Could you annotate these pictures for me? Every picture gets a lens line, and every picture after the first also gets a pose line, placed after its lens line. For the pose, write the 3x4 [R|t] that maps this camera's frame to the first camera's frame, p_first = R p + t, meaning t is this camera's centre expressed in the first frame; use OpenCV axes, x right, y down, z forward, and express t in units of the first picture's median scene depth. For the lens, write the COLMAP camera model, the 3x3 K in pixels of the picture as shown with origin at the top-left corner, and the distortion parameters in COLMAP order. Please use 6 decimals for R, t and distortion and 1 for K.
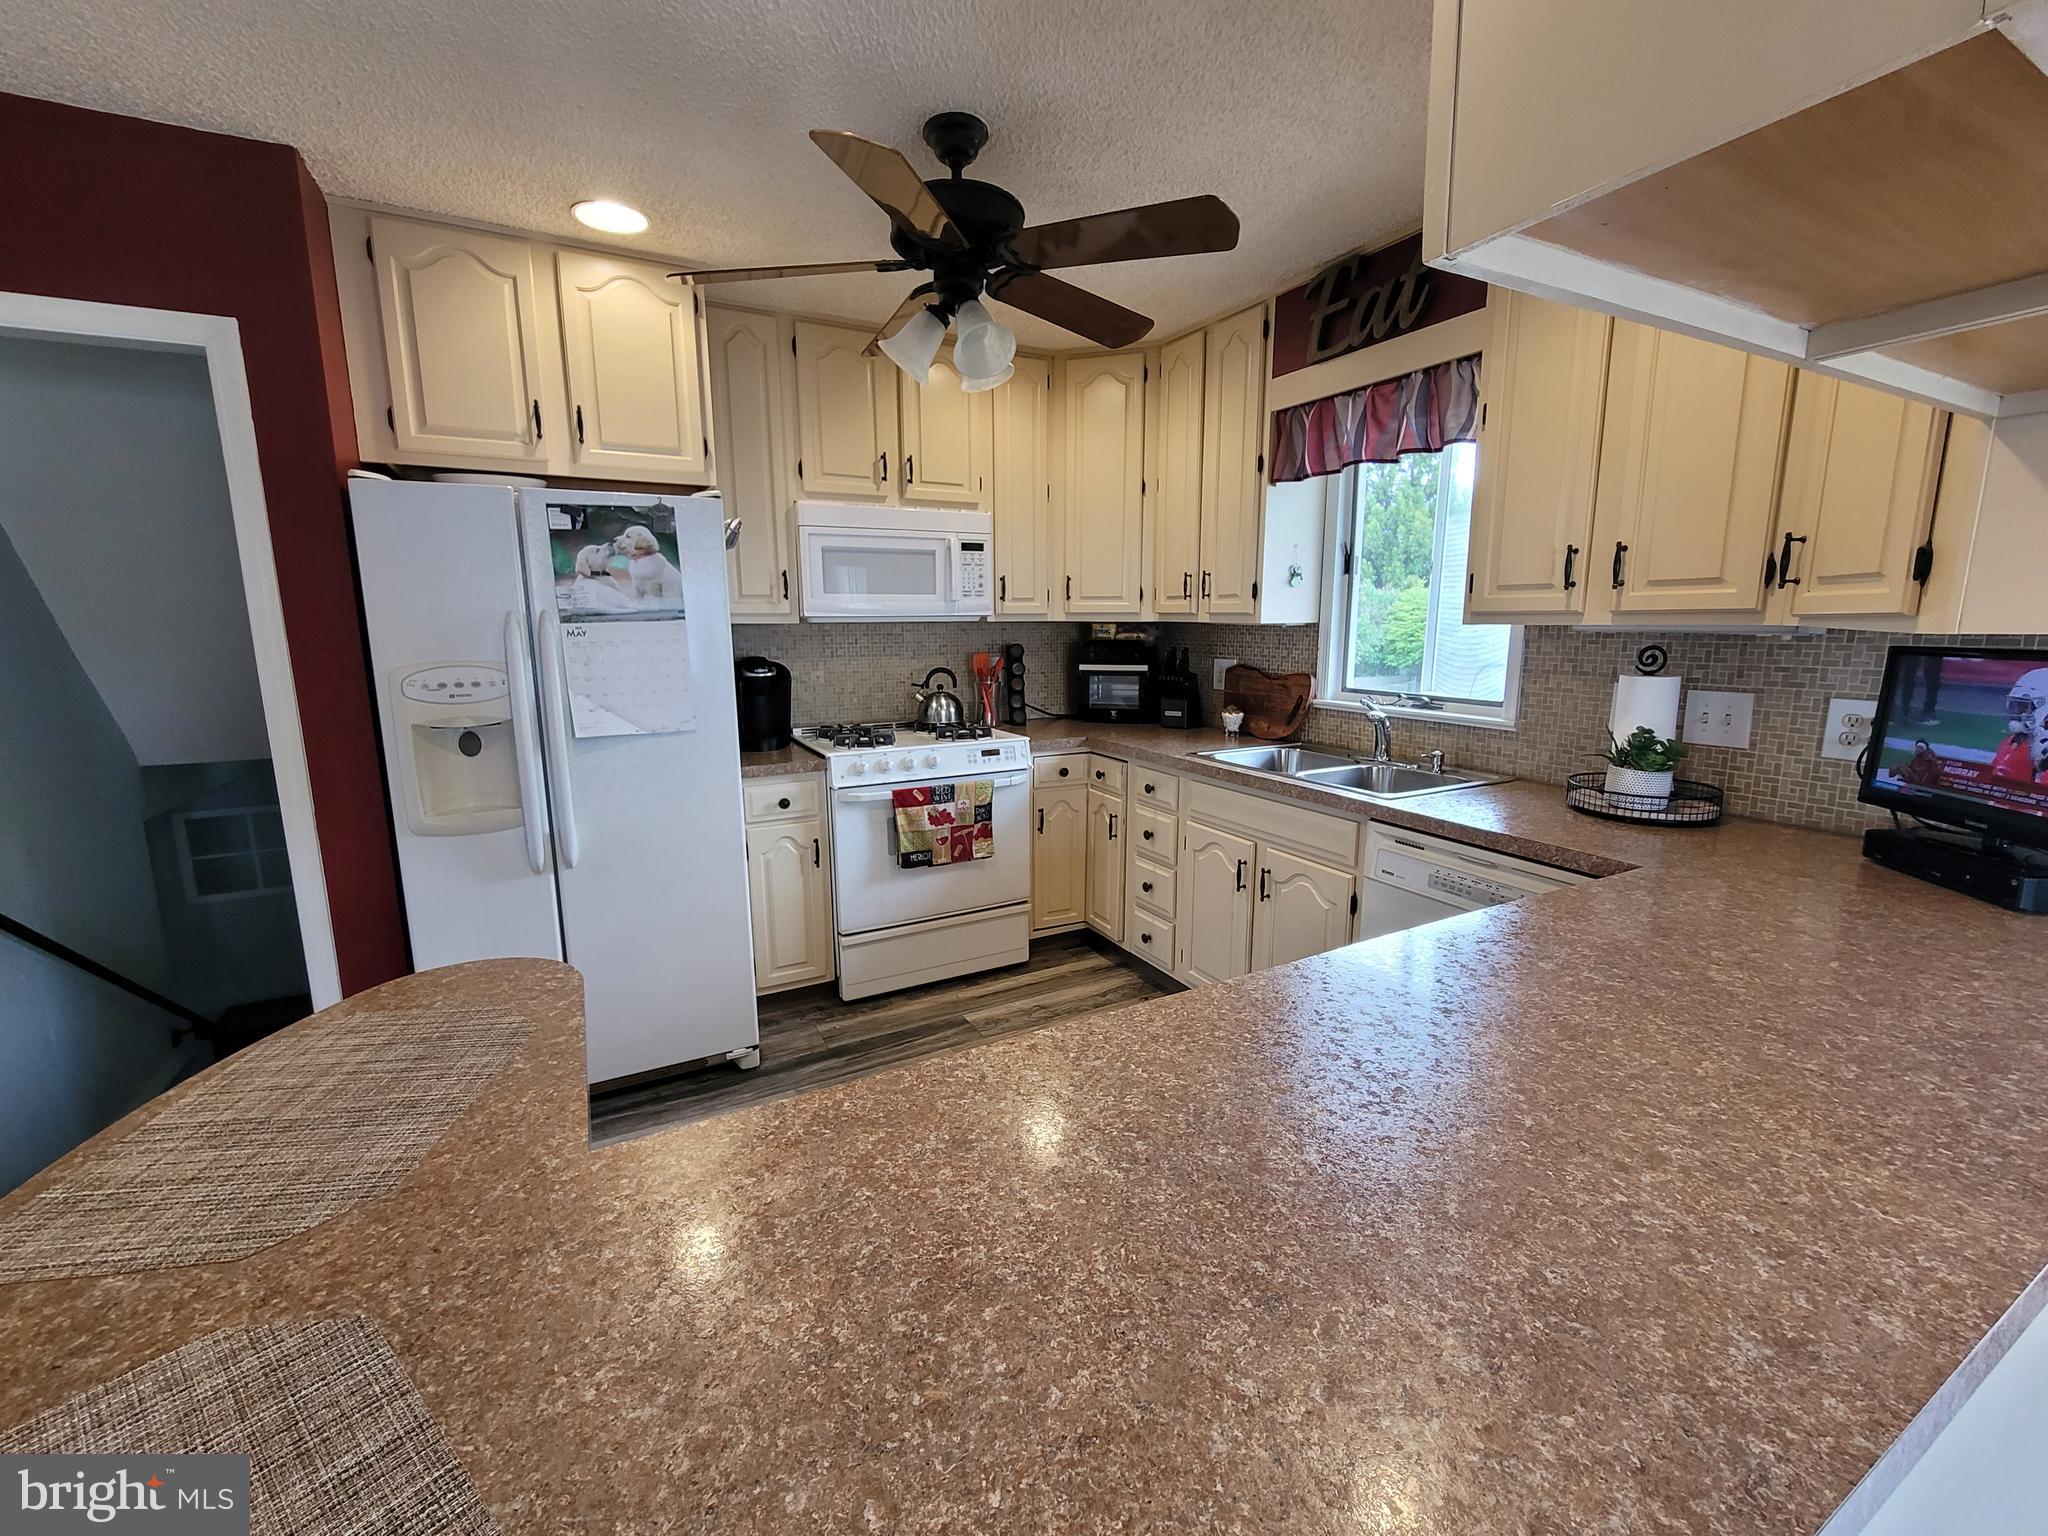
lens RADIAL K [[837.6, 0, 1029.7], [0, 837.6, 767.0], [0, 0, 1]] dist [-0.001130, -0.000801]
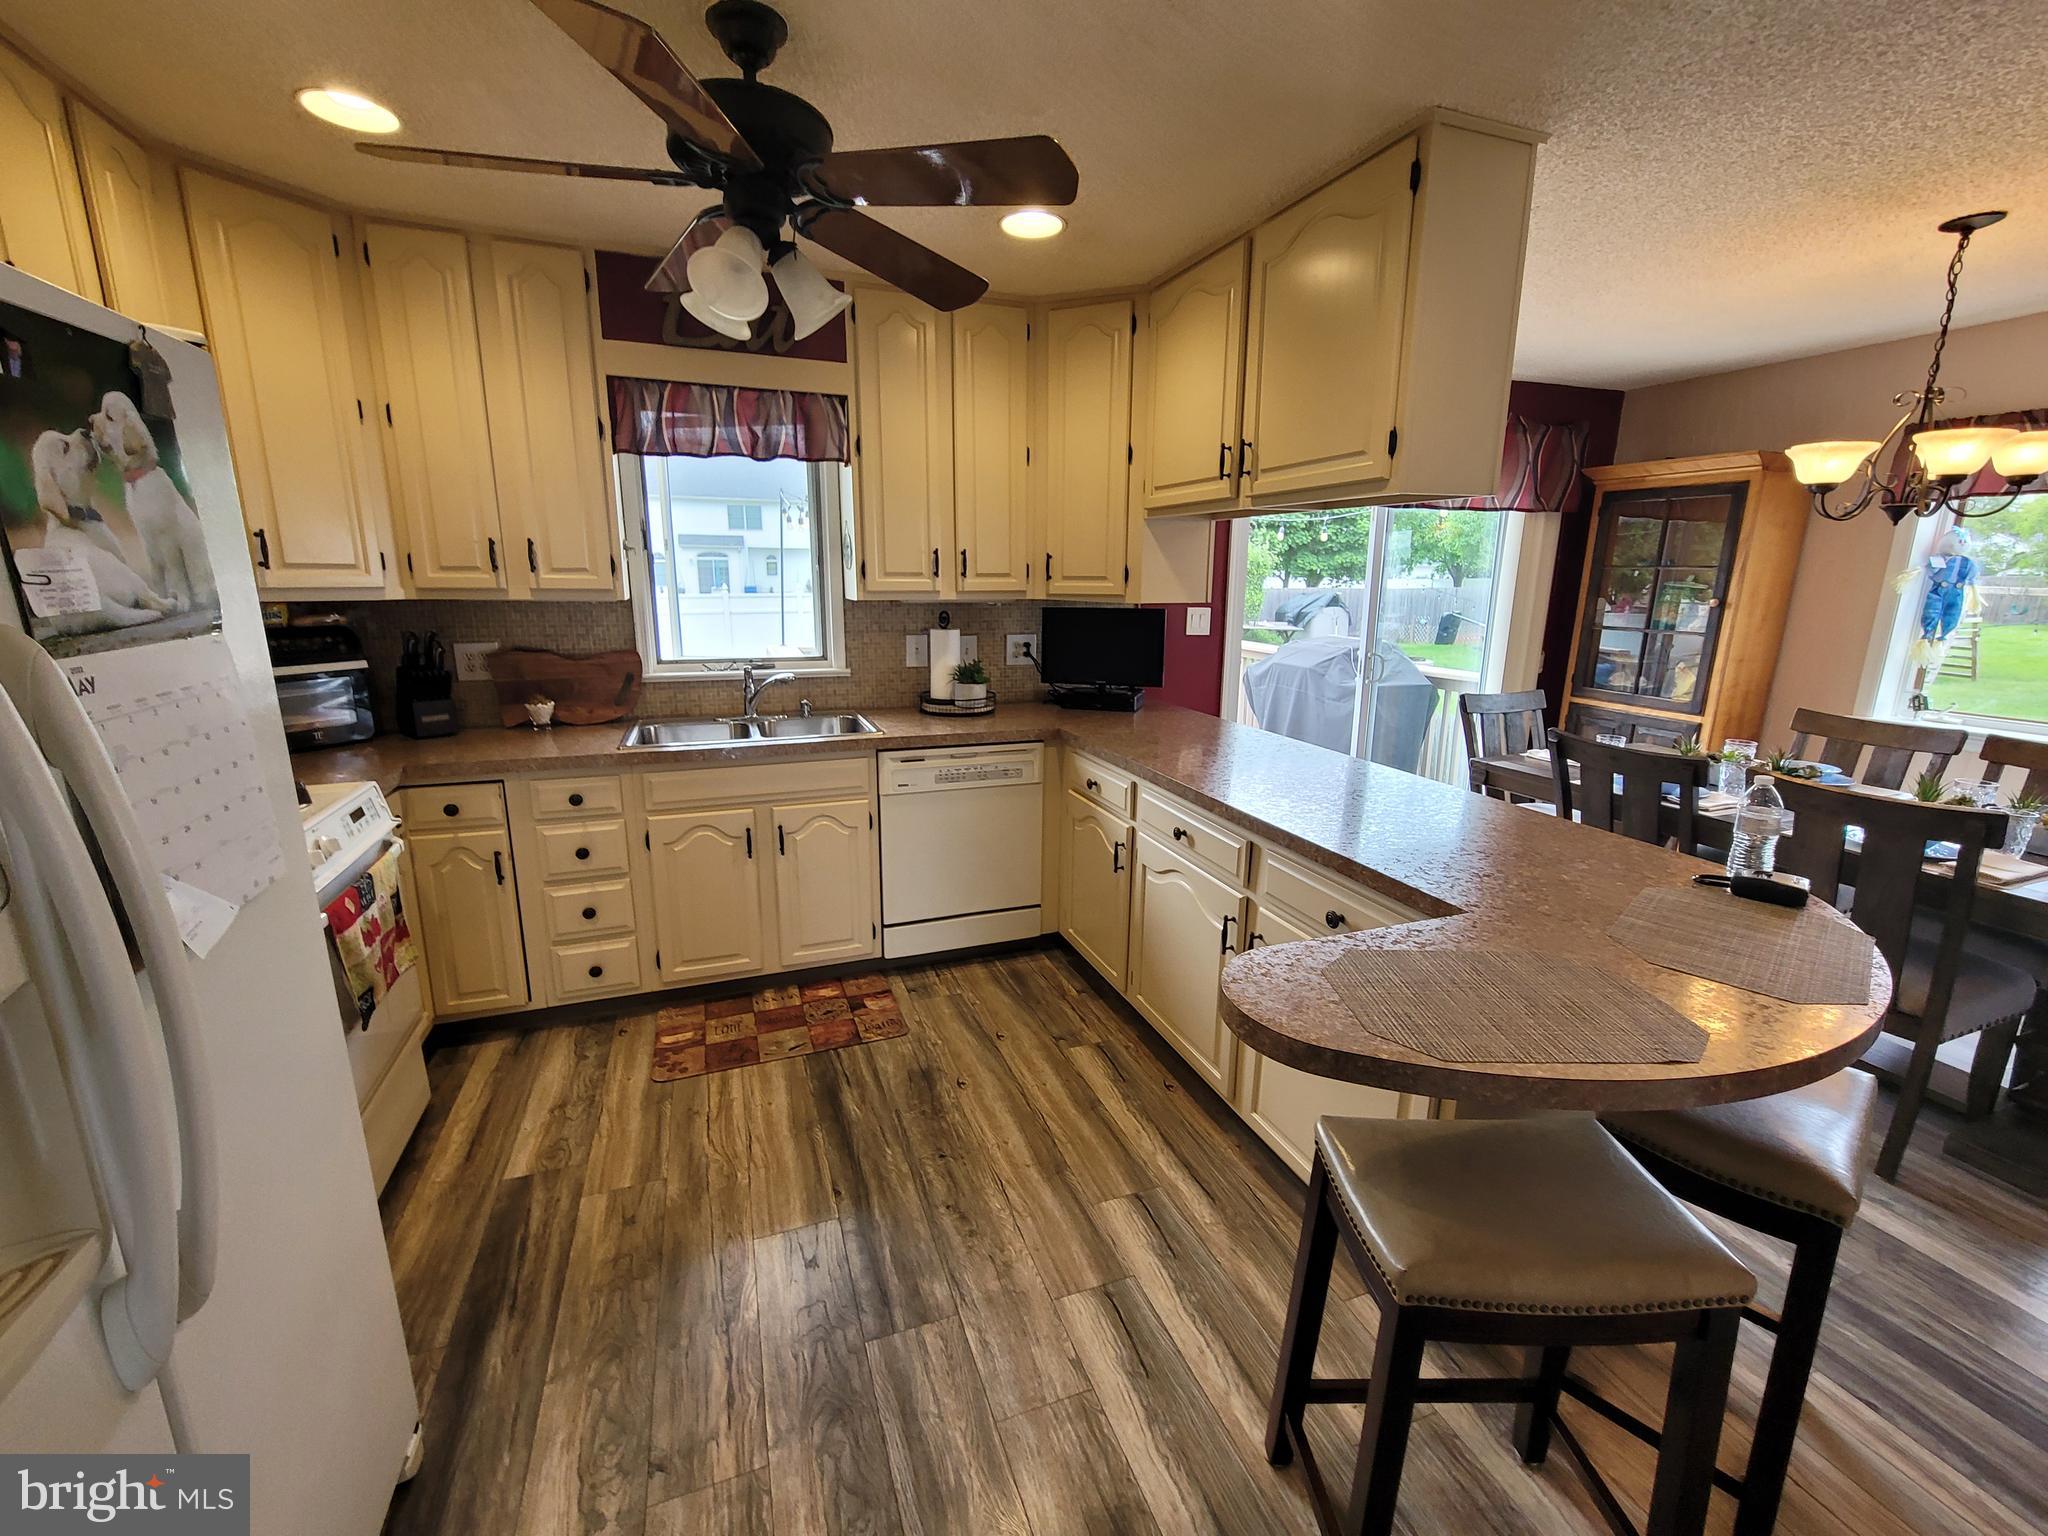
lens RADIAL K [[837.6, 0, 1026.7], [0, 837.6, 763.9], [0, 0, 1]] dist [-0.001130, -0.000801]
pose [[0.130807, -0.213034, 0.968249, -0.757778], [0.165089, 0.967685, 0.190607, -0.118240], [-0.977566, 0.134915, 0.161749, 0.512313]]
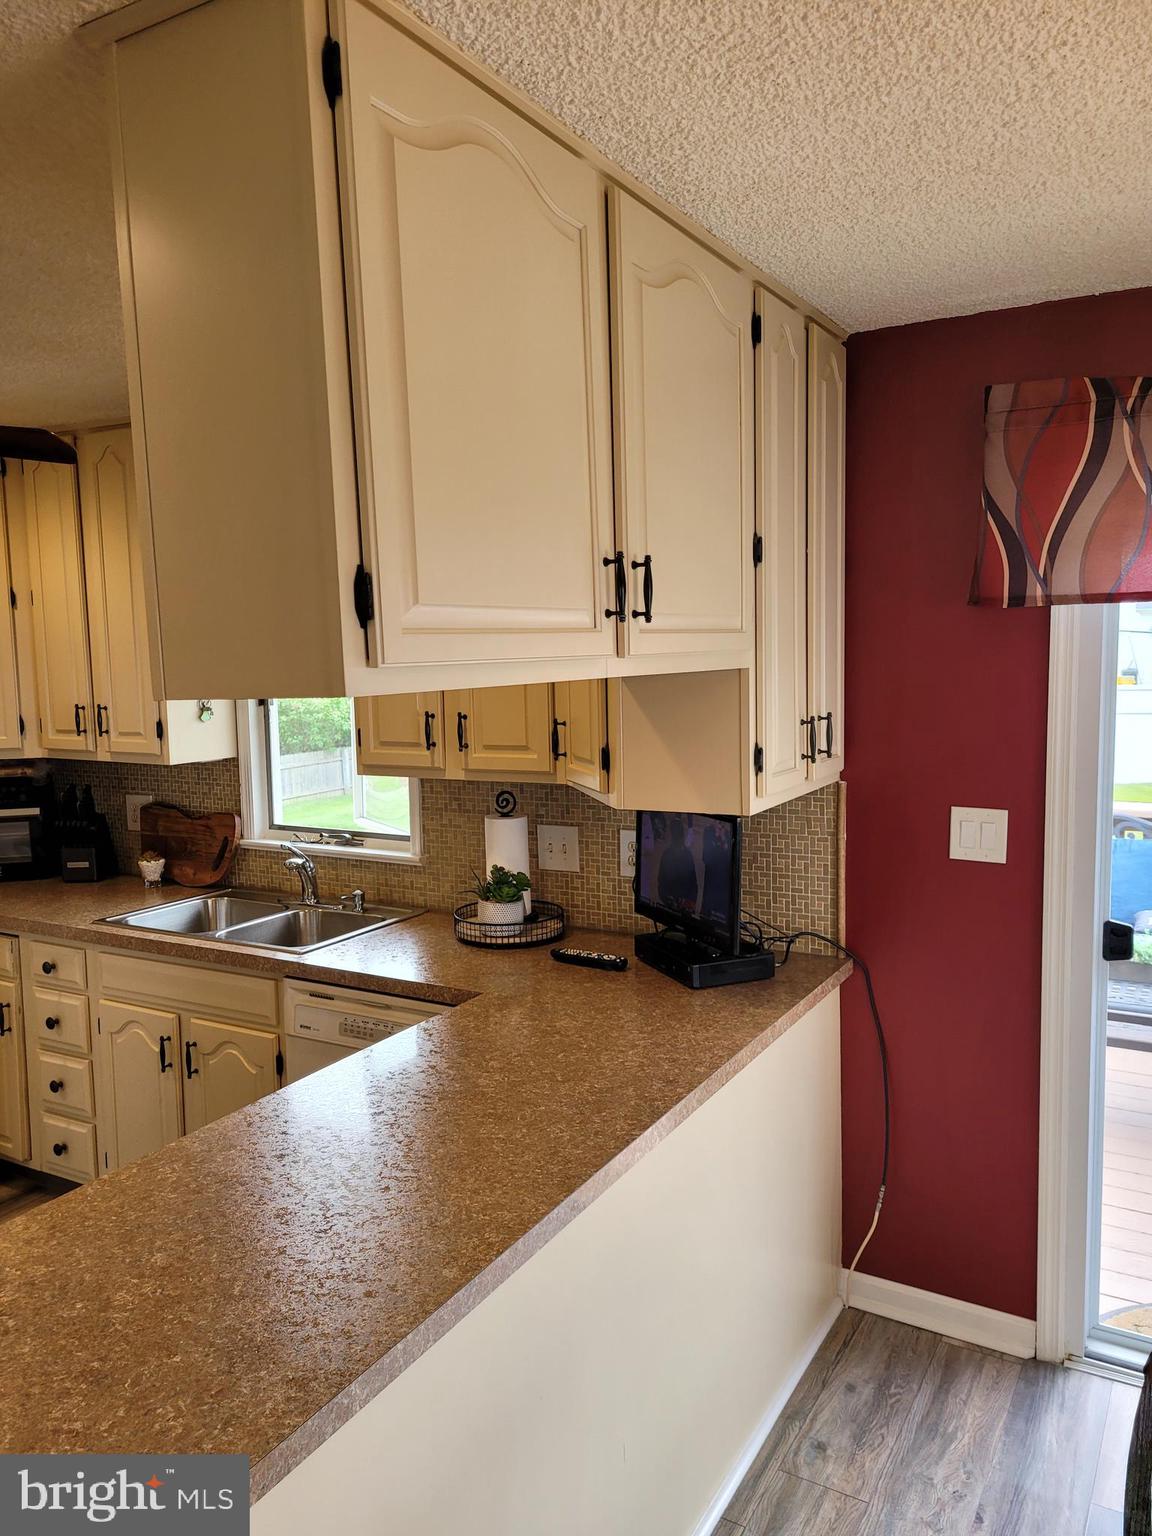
lens RADIAL K [[1147.3, 0, 577.2], [0, 1147.3, 775.8], [0, 0, 1]] dist [0.059865, -0.038964]
pose [[0.849259, -0.067640, 0.523626, -0.004826], [0.106683, 0.993287, -0.044718, -0.069941], [-0.517086, 0.093839, 0.850774, -0.347558]]
